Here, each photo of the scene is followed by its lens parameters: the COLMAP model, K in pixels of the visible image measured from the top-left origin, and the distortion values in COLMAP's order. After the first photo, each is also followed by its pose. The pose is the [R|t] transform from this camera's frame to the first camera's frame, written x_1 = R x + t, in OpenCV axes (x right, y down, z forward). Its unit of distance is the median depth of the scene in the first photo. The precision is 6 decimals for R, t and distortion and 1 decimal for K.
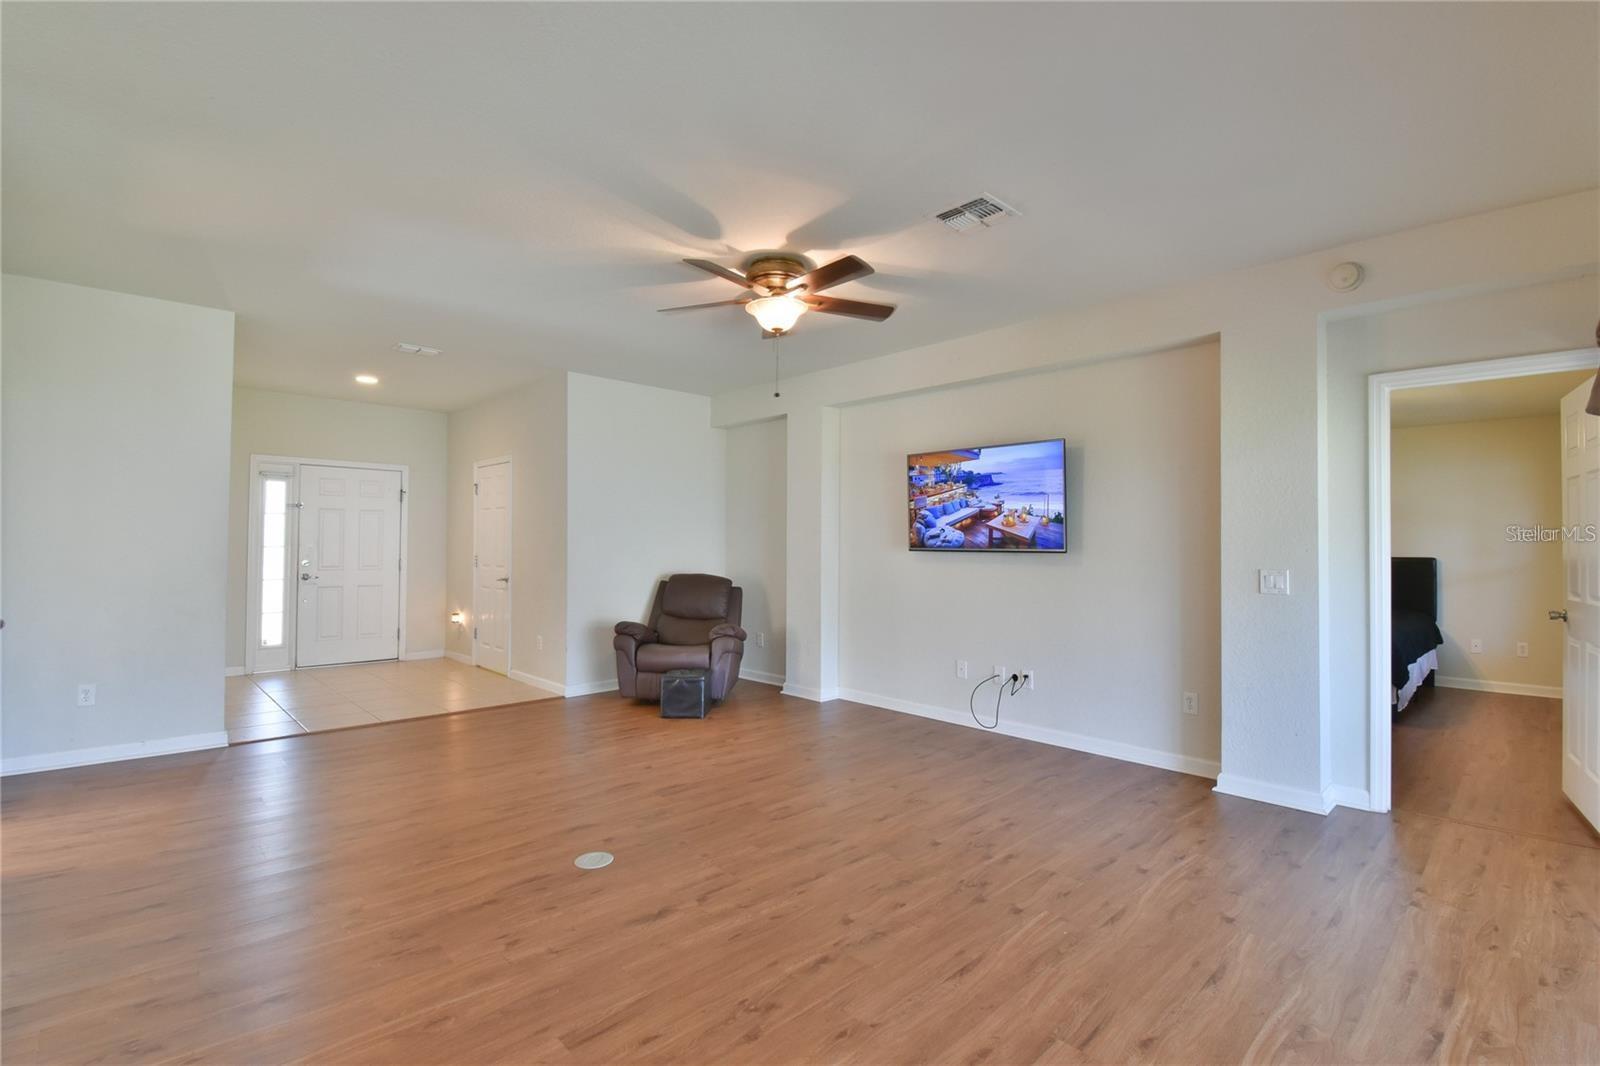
lens RADIAL K [[715.1, 0, 799.5], [0, 715.1, 533.7], [0, 0, 1]] dist [-0.003500, -0.000691]
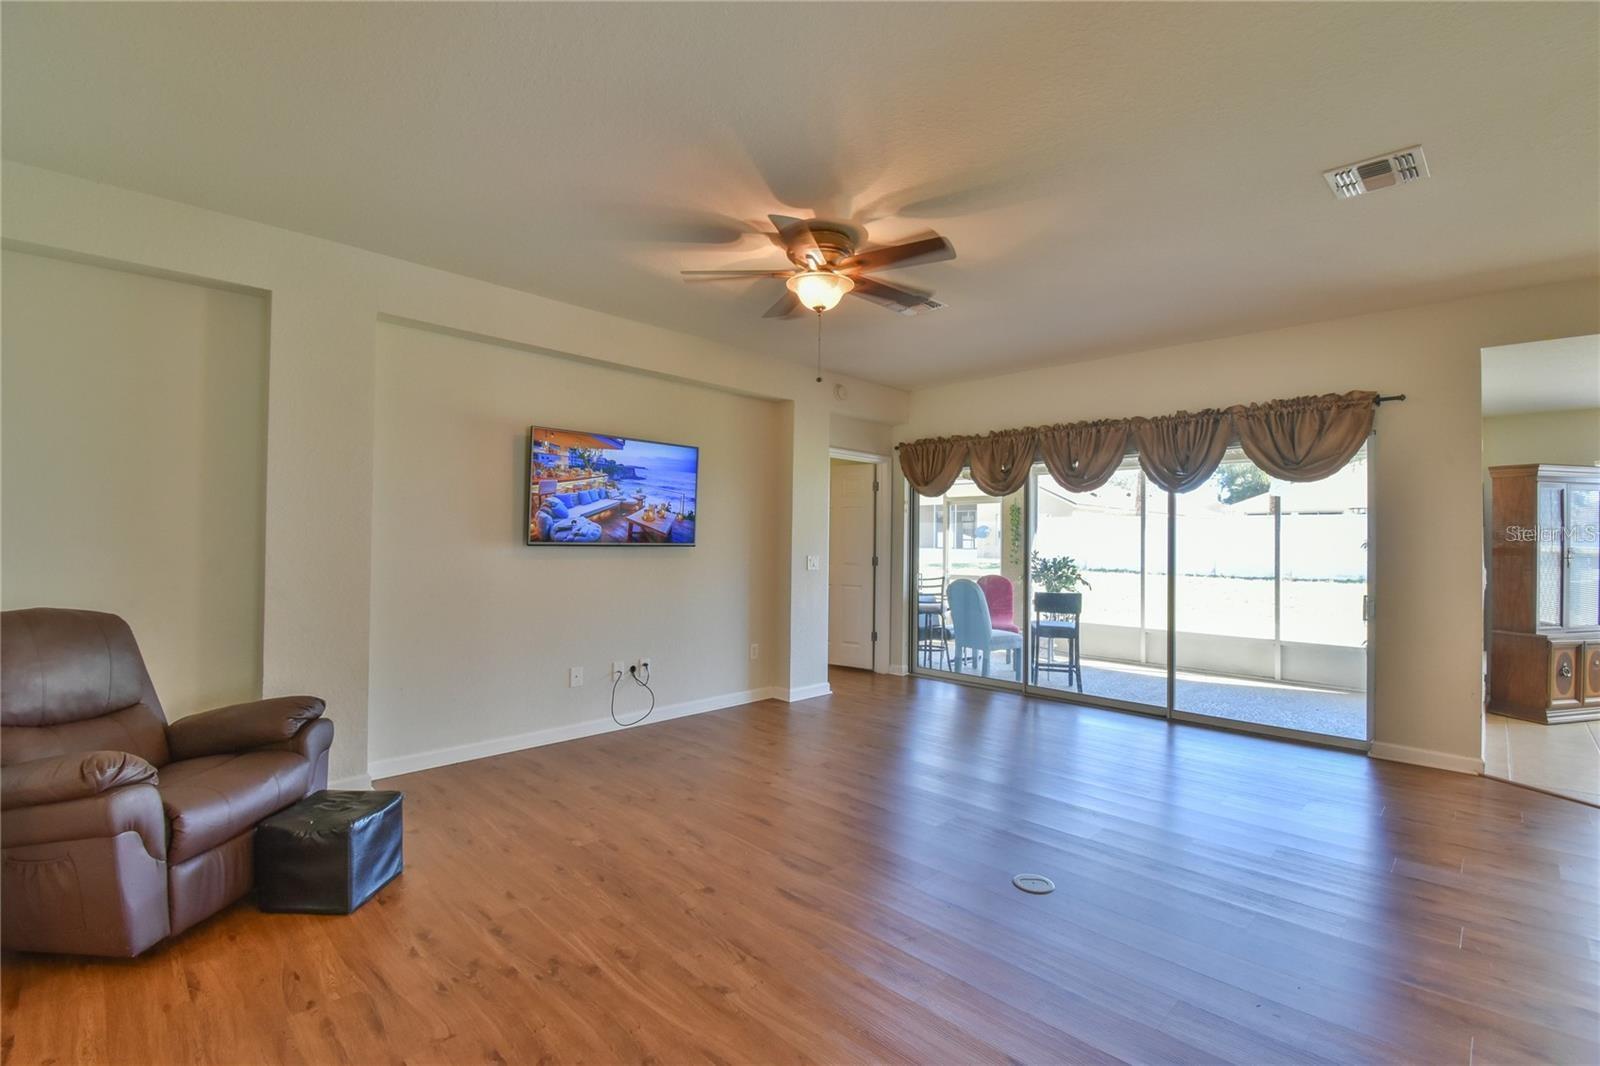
lens RADIAL K [[715.1, 0, 798.0], [0, 715.1, 532.4], [0, 0, 1]] dist [-0.003500, -0.000691]
pose [[-0.036129, 0.006288, 0.999327, -0.711983], [-0.025924, 0.999638, -0.007227, 0.007415], [-0.999011, -0.026168, -0.035953, 0.791254]]
